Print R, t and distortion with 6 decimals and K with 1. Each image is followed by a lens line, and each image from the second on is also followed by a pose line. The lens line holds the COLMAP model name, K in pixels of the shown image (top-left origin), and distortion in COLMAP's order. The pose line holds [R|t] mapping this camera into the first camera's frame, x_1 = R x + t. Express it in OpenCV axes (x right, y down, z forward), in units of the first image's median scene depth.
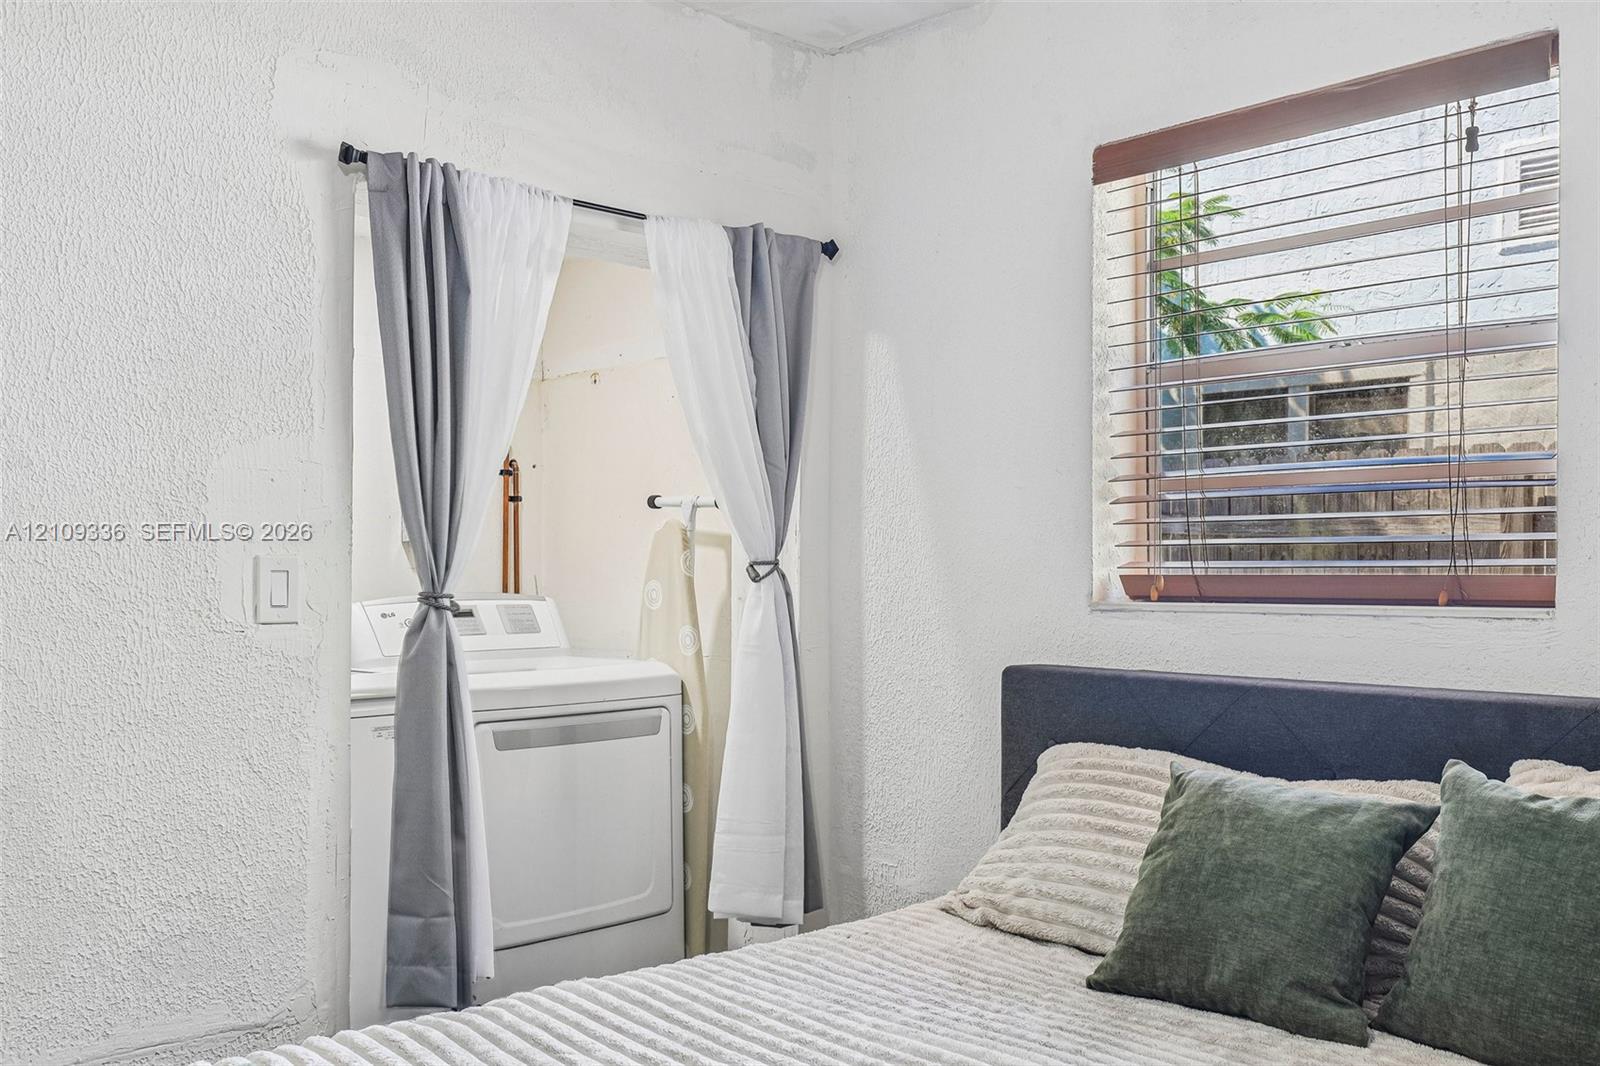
lens RADIAL K [[1487.5, 0, 799.9], [0, 1487.5, 561.7], [0, 0, 1]] dist [0.127740, 0.000525]
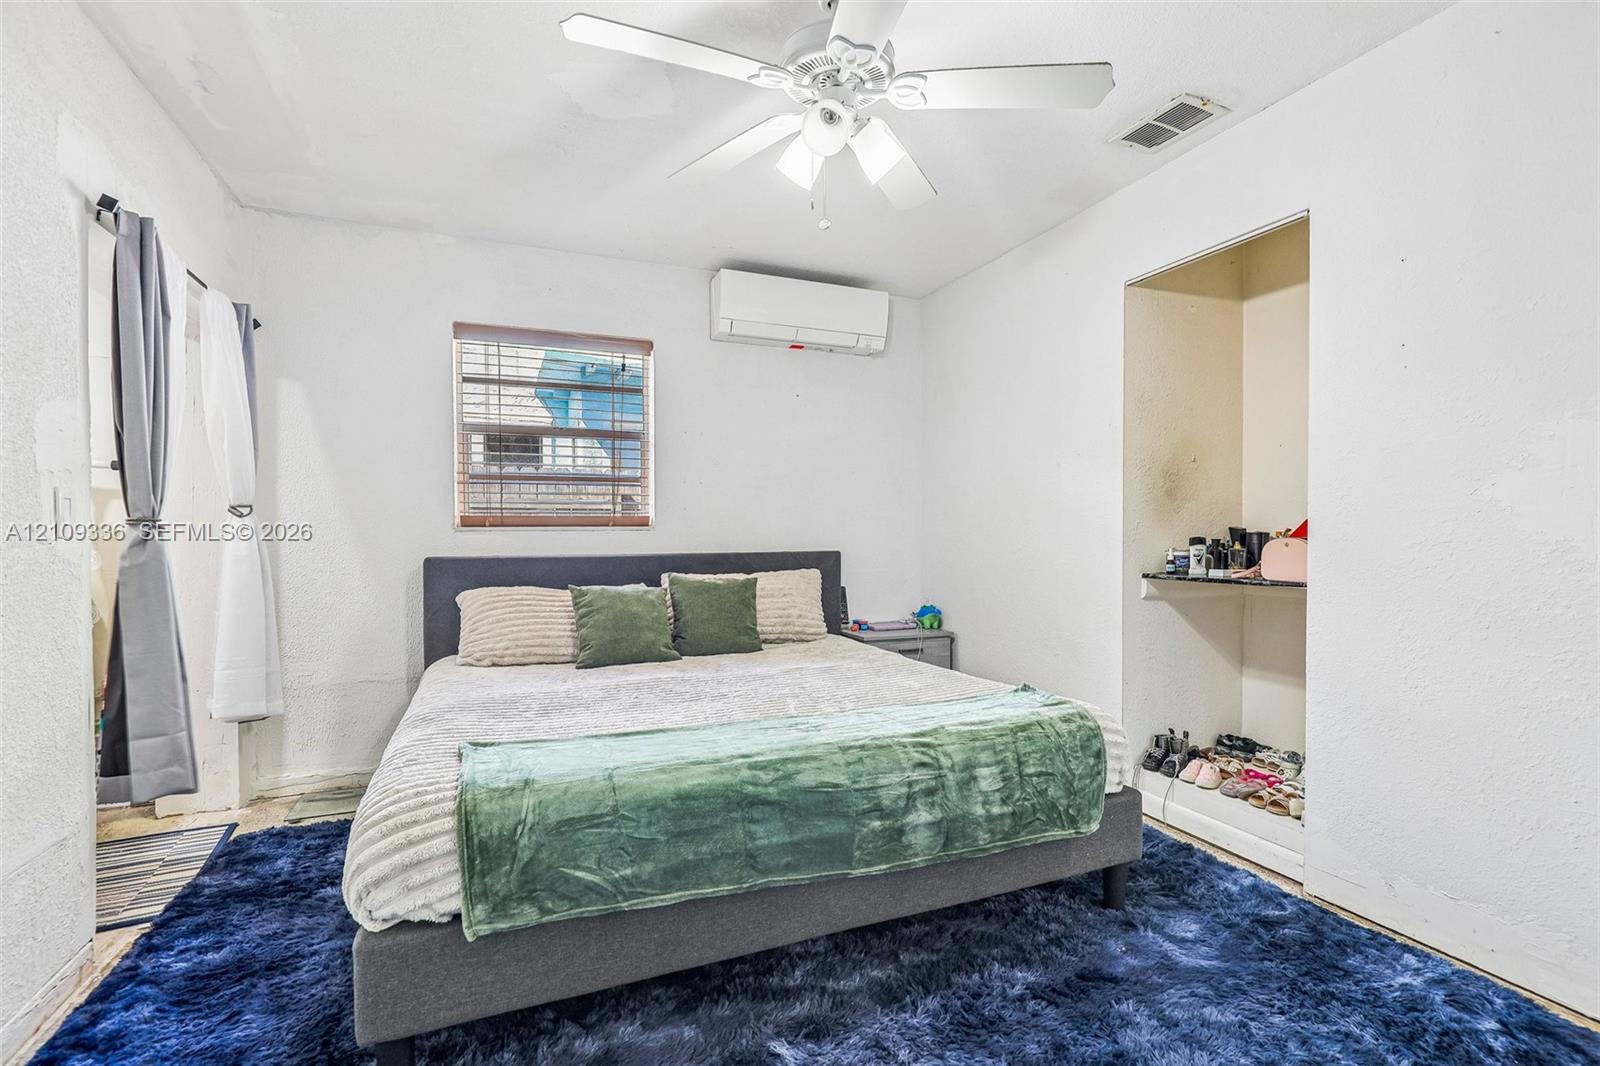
lens RADIAL K [[727.5, 0, 804.6], [0, 727.5, 535.7], [0, 0, 1]] dist [0.001840, -0.000479]
pose [[0.331490, -0.009182, 0.943414, -0.719311], [-0.002618, 0.999940, 0.010652, 0.028491], [-0.943455, -0.006001, 0.331446, 0.169380]]
